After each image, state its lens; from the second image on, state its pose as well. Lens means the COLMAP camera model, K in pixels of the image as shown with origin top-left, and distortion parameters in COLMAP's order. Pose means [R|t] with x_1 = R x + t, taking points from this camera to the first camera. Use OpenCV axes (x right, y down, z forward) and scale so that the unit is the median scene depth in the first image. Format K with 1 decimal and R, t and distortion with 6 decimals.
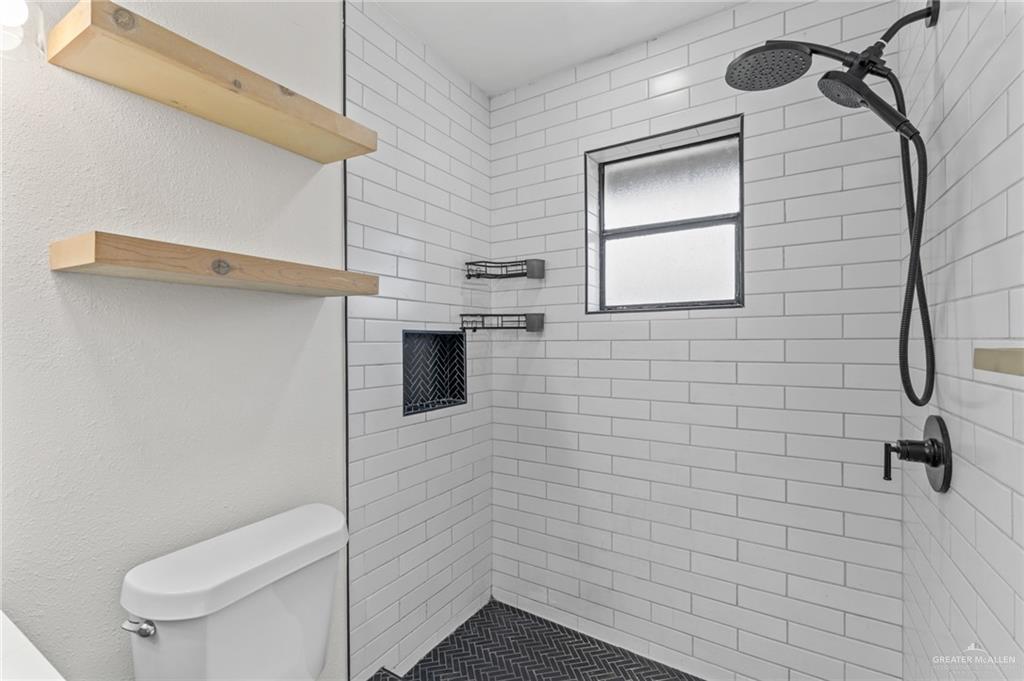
lens RADIAL K [[445.2, 0, 510.1], [0, 445.2, 342.0], [0, 0, 1]] dist [-0.002727, 0.000364]
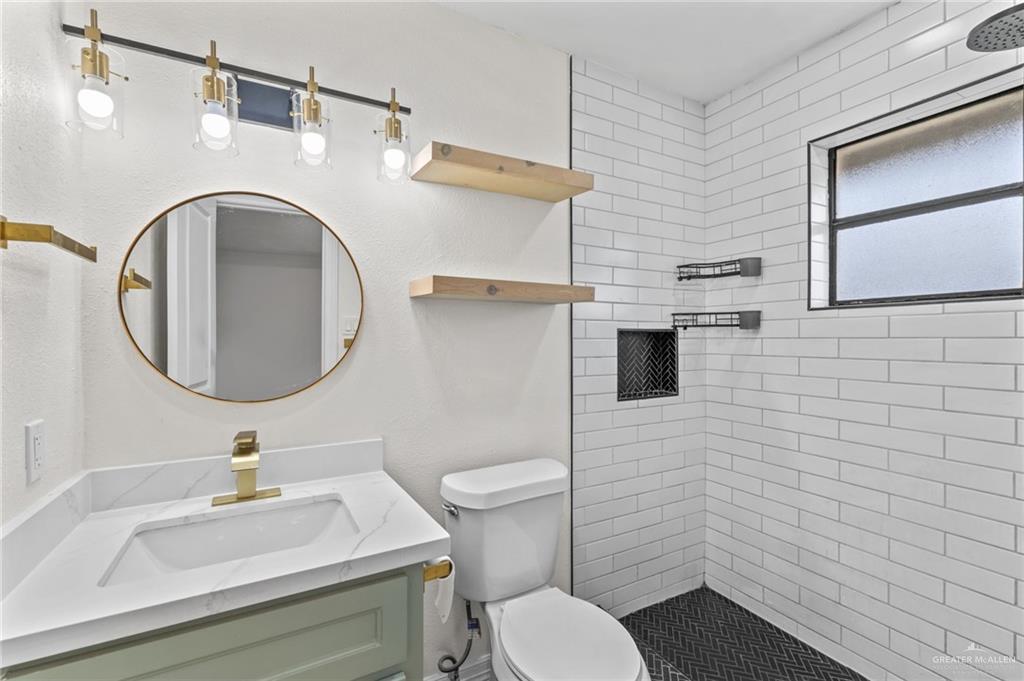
lens RADIAL K [[445.2, 0, 510.3], [0, 445.2, 339.0], [0, 0, 1]] dist [-0.002727, 0.000364]
pose [[0.873207, 0.004860, -0.487325, 0.078847], [-0.004326, 0.999988, 0.002220, -0.000535], [0.487330, 0.000170, 0.873218, -0.157393]]
